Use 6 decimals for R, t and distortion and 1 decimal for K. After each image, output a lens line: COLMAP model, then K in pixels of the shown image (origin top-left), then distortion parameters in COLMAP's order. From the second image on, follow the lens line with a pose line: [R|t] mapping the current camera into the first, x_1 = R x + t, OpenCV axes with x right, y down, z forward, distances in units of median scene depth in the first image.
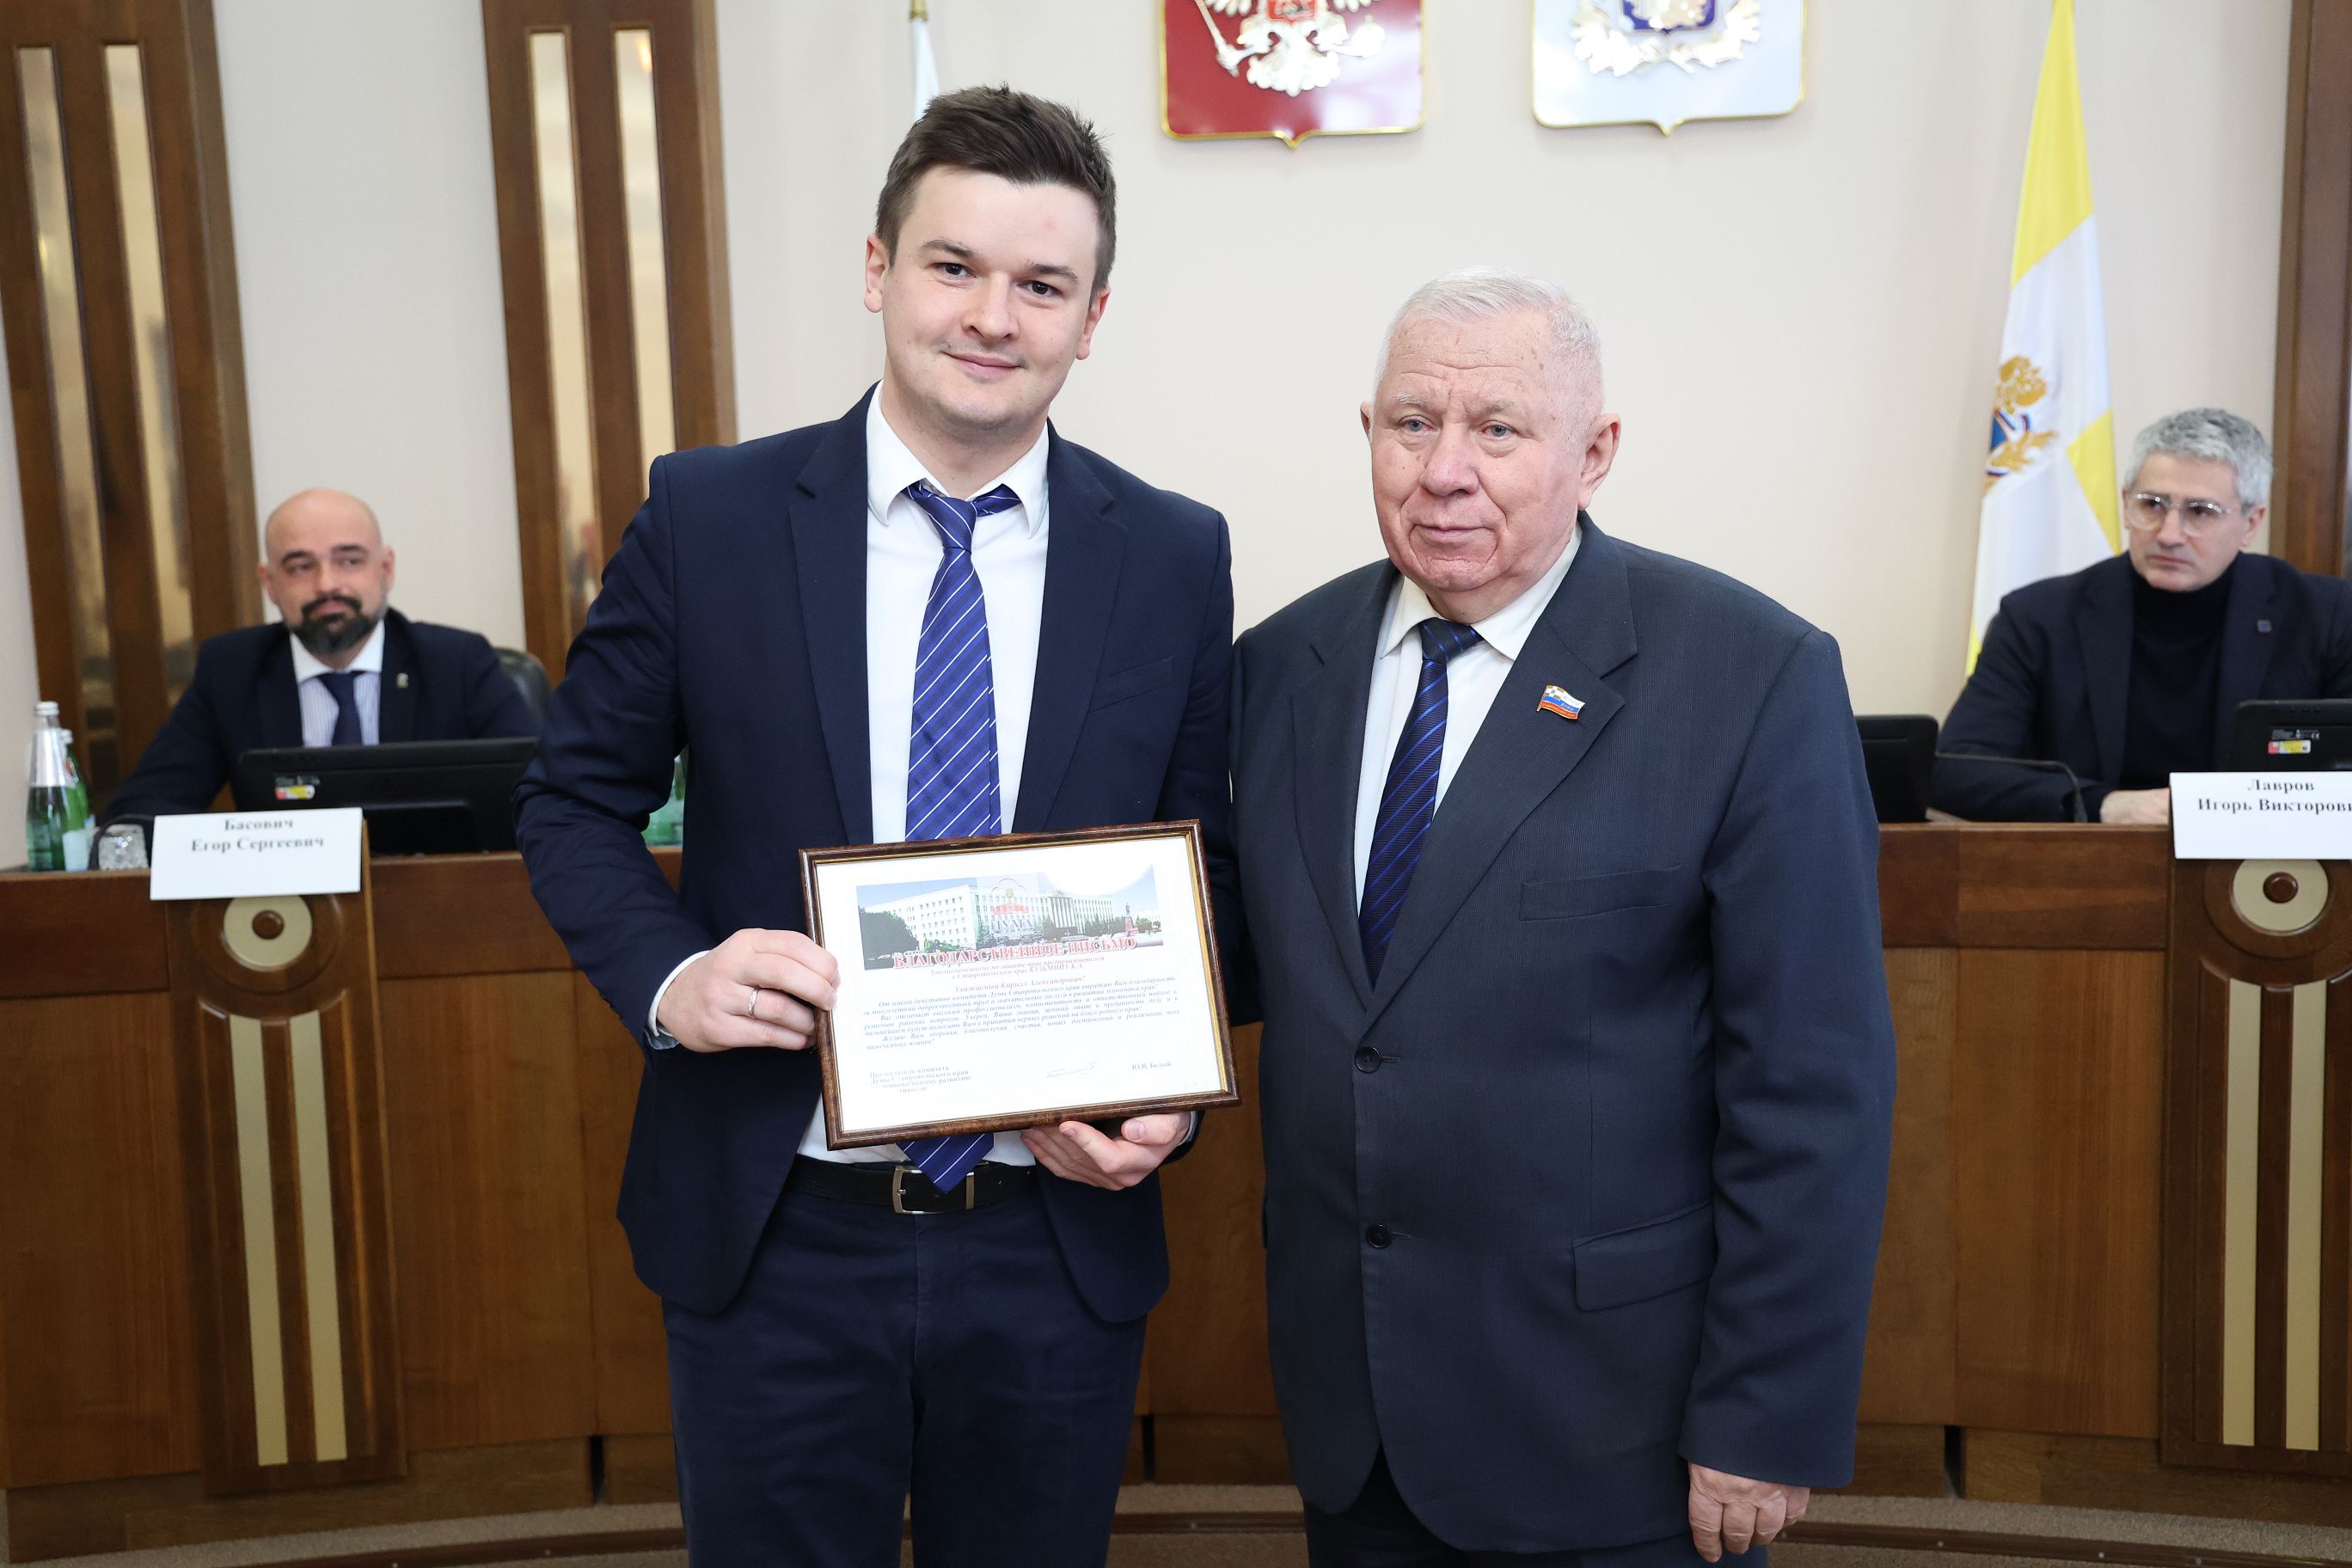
lens RADIAL K [[2554.8, 0, 1176.0], [0, 2554.8, 784.0], [0, 0, 1]] dist [0.067249, 0.002330]
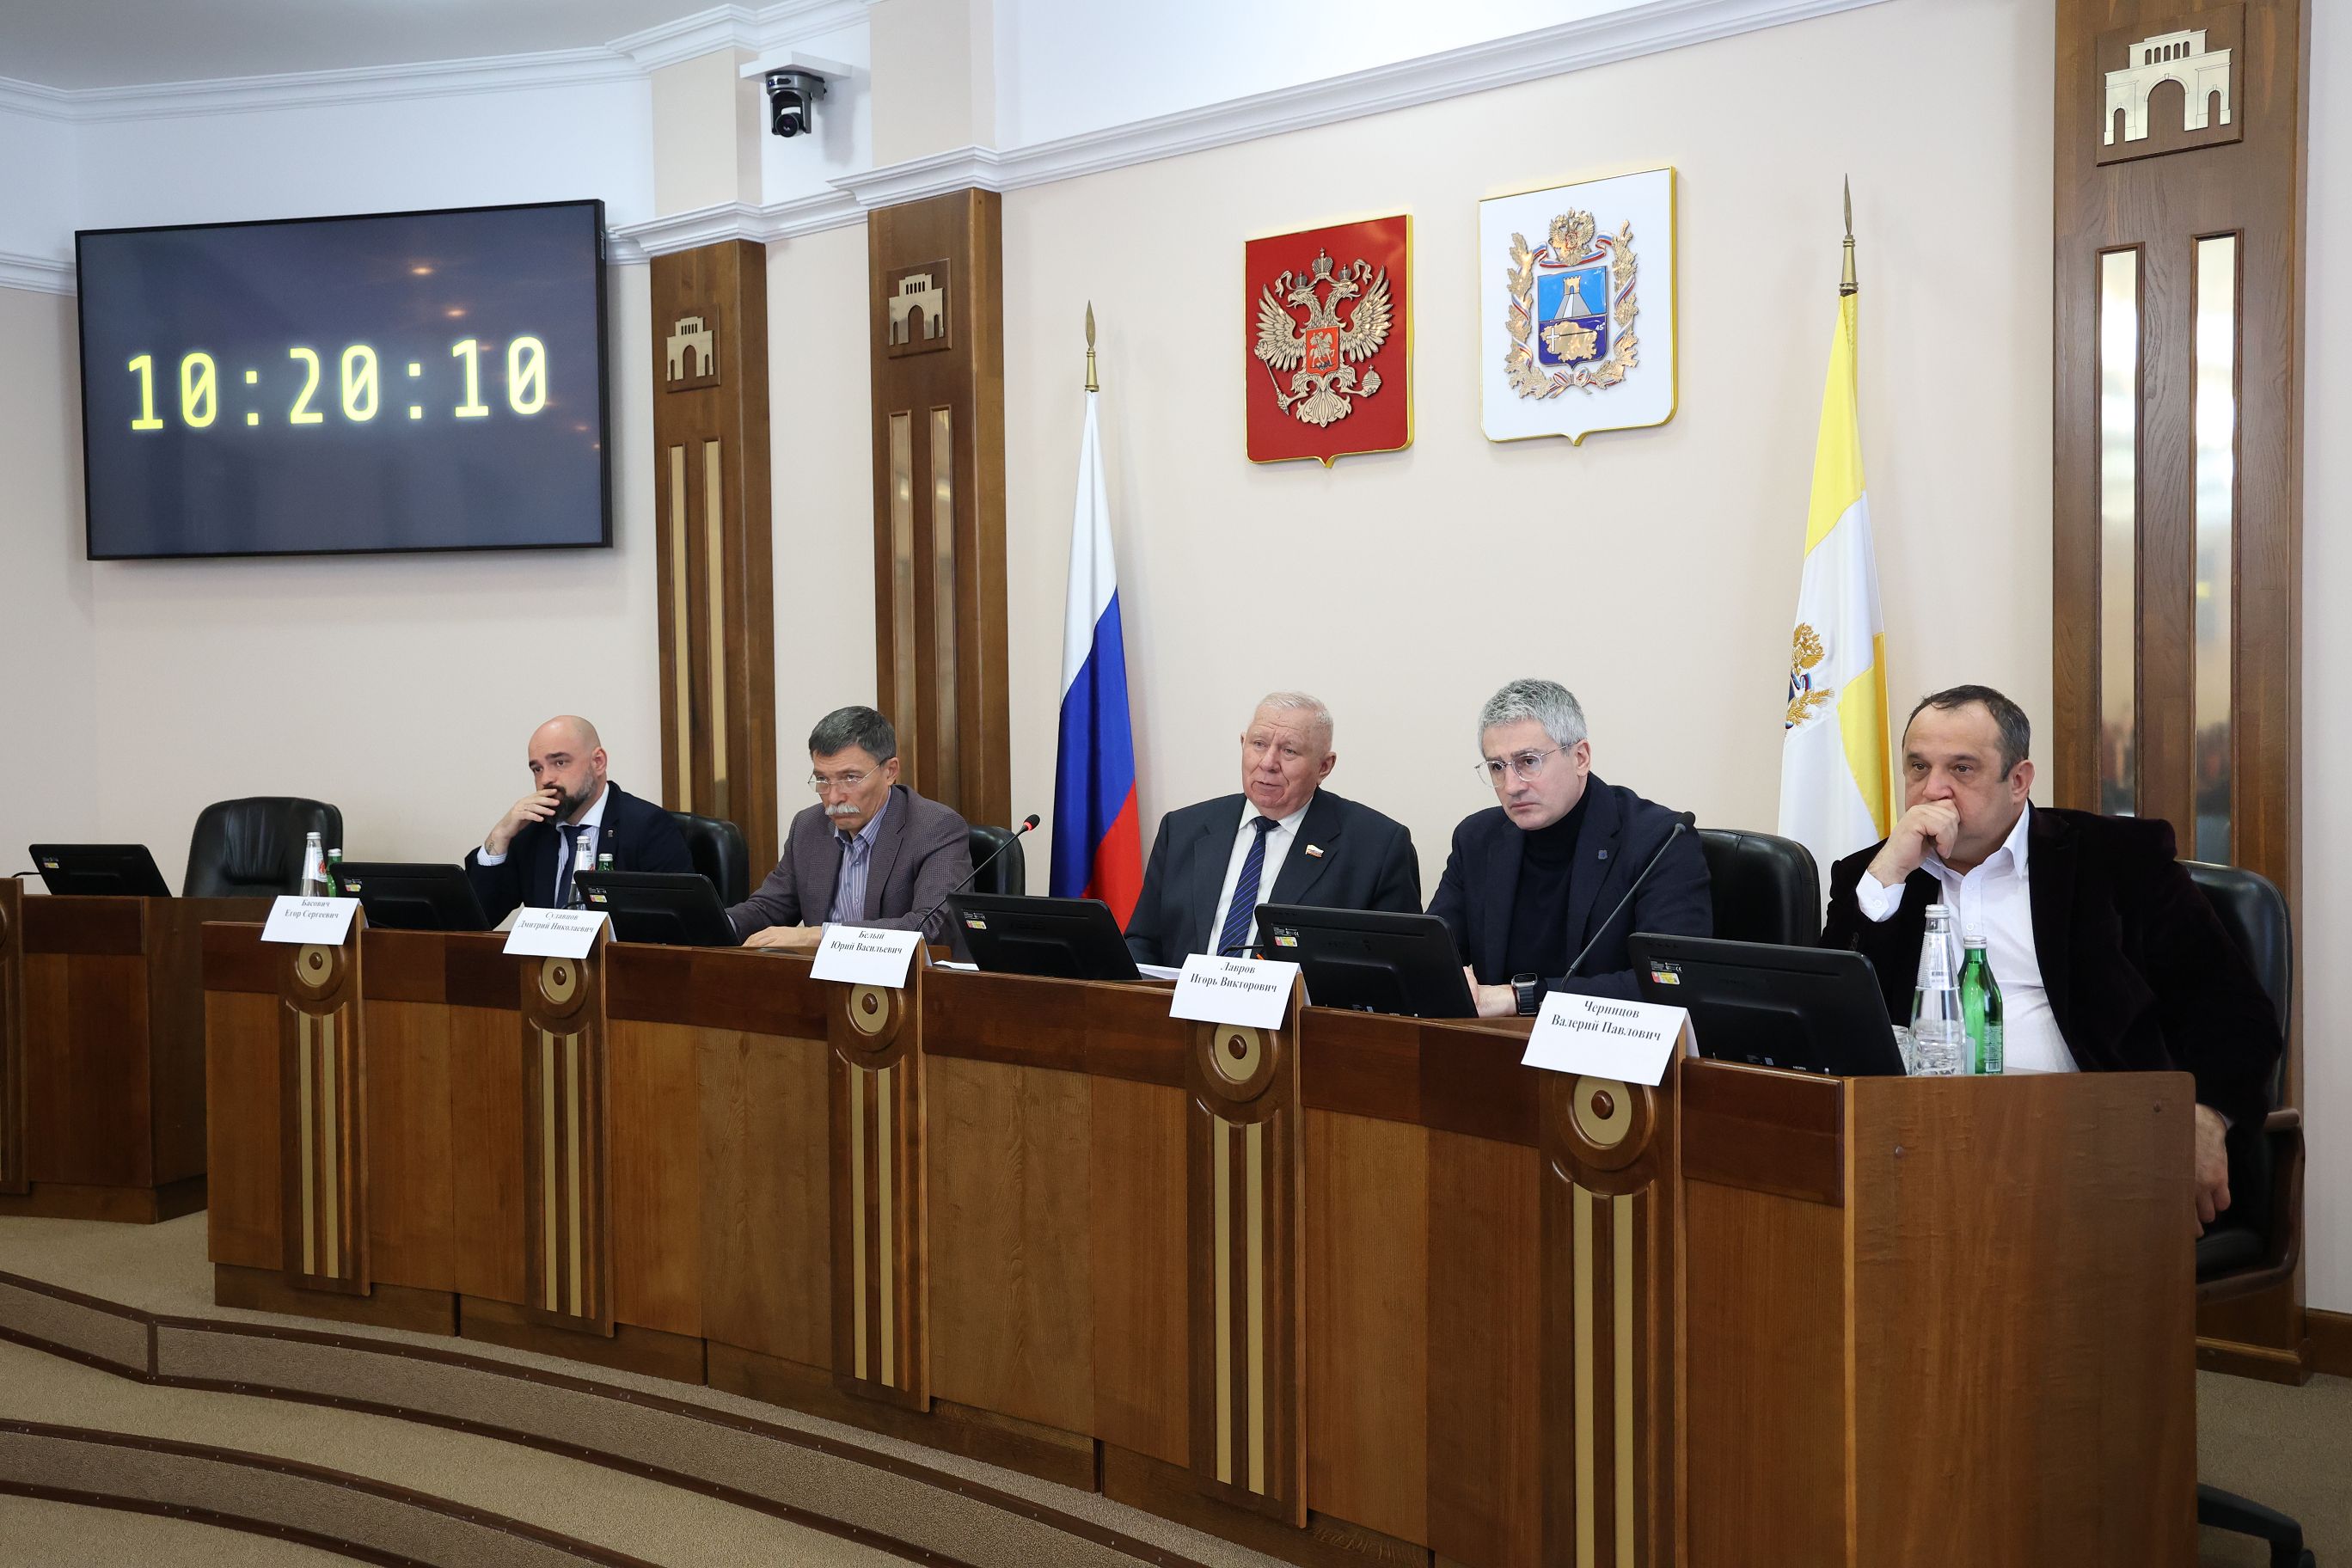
lens RADIAL K [[2308.7, 0, 1176.0], [0, 2308.7, 784.0], [0, 0, 1]] dist [0.008954, 0.008716]
pose [[0.825834, 0.033377, -0.562925, 0.675822], [-0.080022, 0.995081, -0.058396, -0.013647], [0.558207, 0.093272, 0.824443, 0.007115]]
